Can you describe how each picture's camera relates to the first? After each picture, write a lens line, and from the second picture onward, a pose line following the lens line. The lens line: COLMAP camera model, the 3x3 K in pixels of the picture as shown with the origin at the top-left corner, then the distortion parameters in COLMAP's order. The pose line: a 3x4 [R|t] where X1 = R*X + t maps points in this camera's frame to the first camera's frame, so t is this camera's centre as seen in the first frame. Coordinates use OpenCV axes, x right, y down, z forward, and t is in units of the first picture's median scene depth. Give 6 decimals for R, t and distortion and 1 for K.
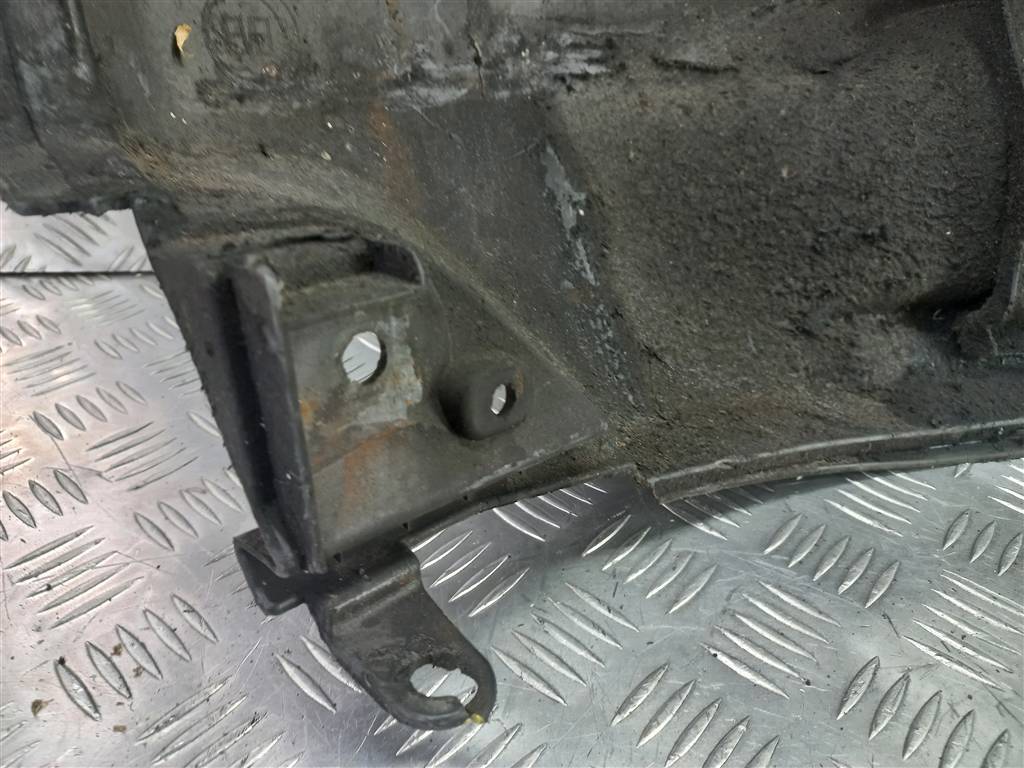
lens RADIAL K [[720.5, 0, 508.7], [0, 720.5, 389.0], [0, 0, 1]] dist [0.025152, 0.013159]
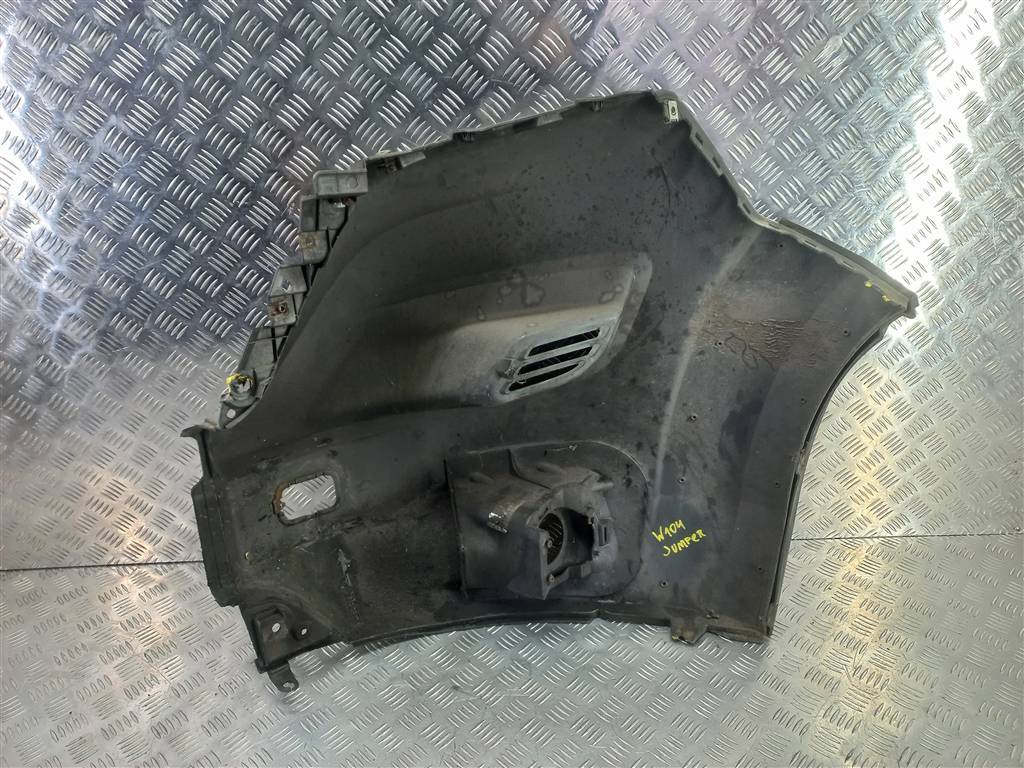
lens RADIAL K [[720.5, 0, 512.4], [0, 720.5, 384.7], [0, 0, 1]] dist [0.025152, 0.013159]
pose [[0.997578, -0.038481, -0.057950, 1.243250], [0.031072, 0.991829, -0.123731, -0.707663], [0.062238, 0.121630, 0.990622, -2.896871]]
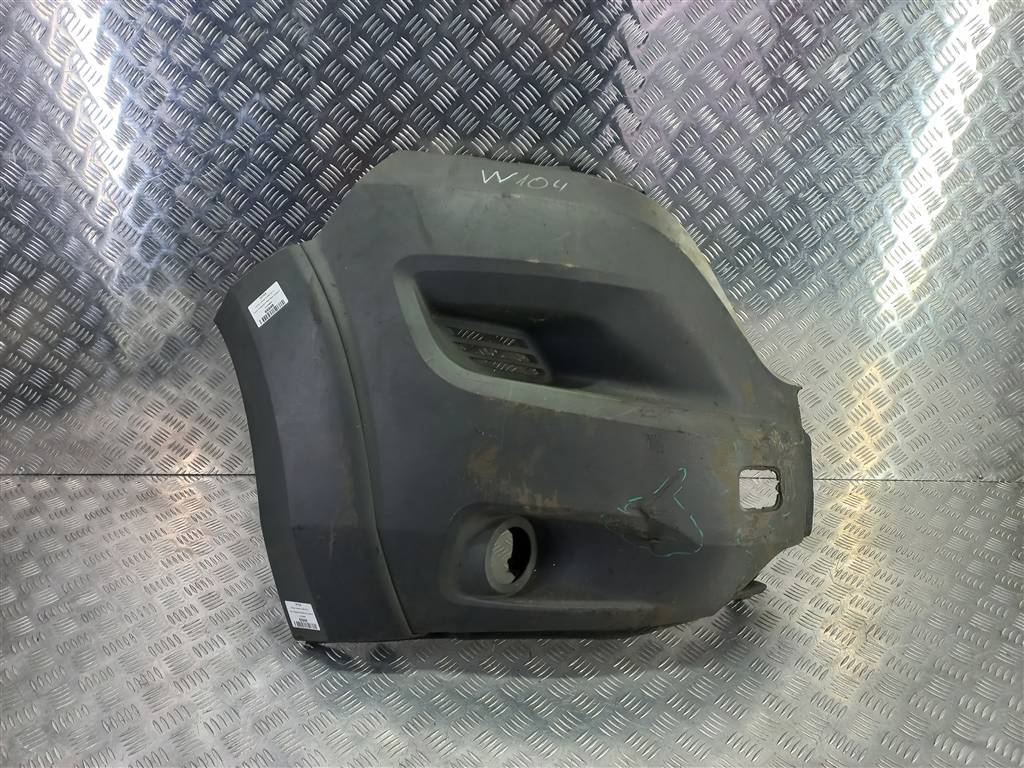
lens RADIAL K [[720.5, 0, 515.4], [0, 720.5, 380.1], [0, 0, 1]] dist [0.025152, 0.013159]
pose [[0.998384, 0.005580, -0.056552, 0.981067], [-0.012871, 0.991510, -0.129392, -0.276734], [0.055349, 0.129911, 0.989980, -3.630353]]
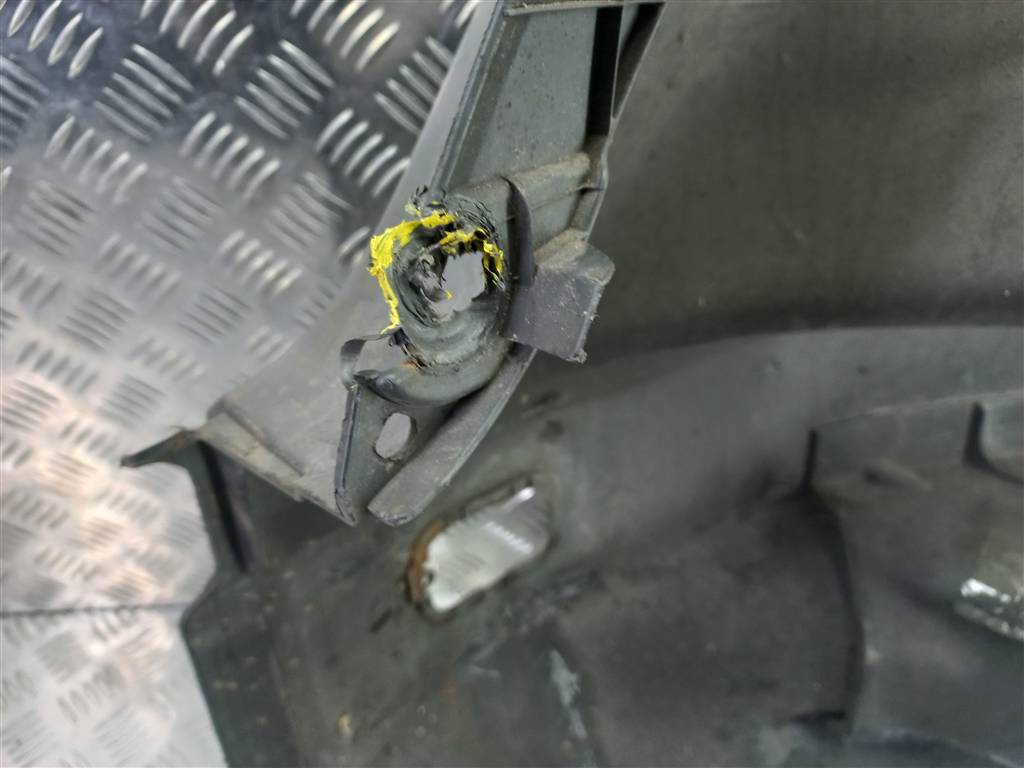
lens RADIAL K [[759.0, 0, 507.8], [0, 759.0, 385.3], [0, 0, 1]] dist [0.004023, 0.004084]
pose [[0.999614, -0.022115, -0.016805, -0.002193], [0.023877, 0.993295, 0.113111, -1.095800], [0.014191, -0.113469, 0.993440, -0.546398]]
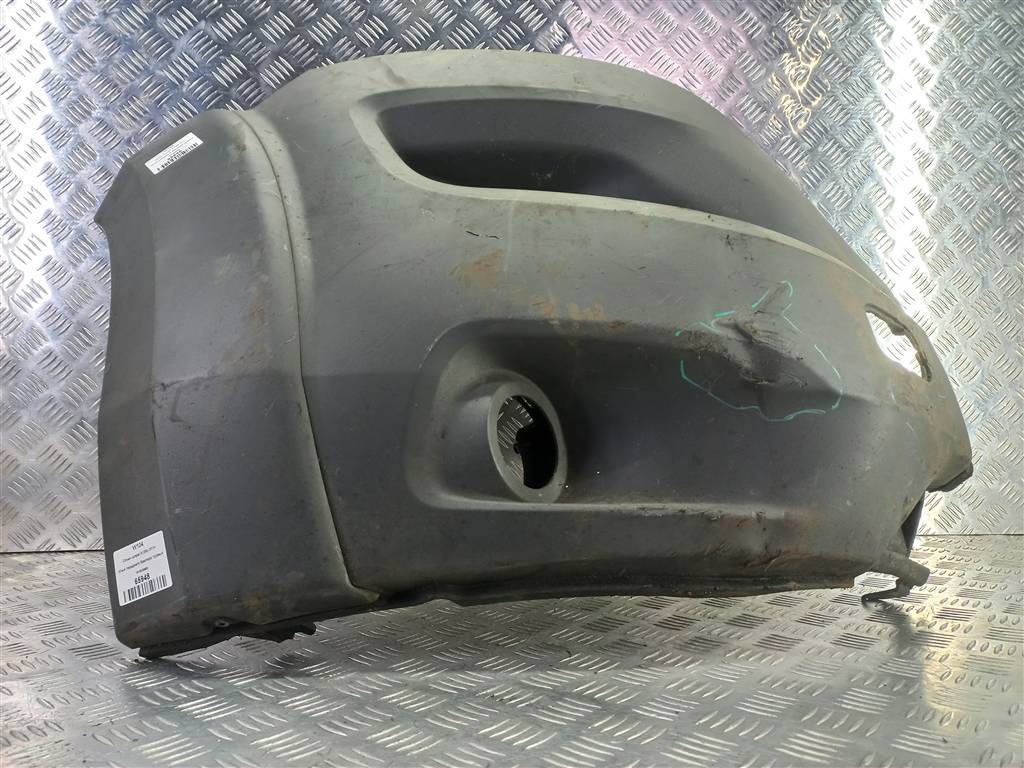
lens RADIAL K [[720.5, 0, 514.2], [0, 720.5, 382.2], [0, 0, 1]] dist [0.025152, 0.013159]
pose [[0.999114, -0.028266, 0.031191, 0.661646], [0.041038, 0.818950, -0.572395, 1.186173], [-0.009365, 0.573168, 0.819384, -1.822236]]
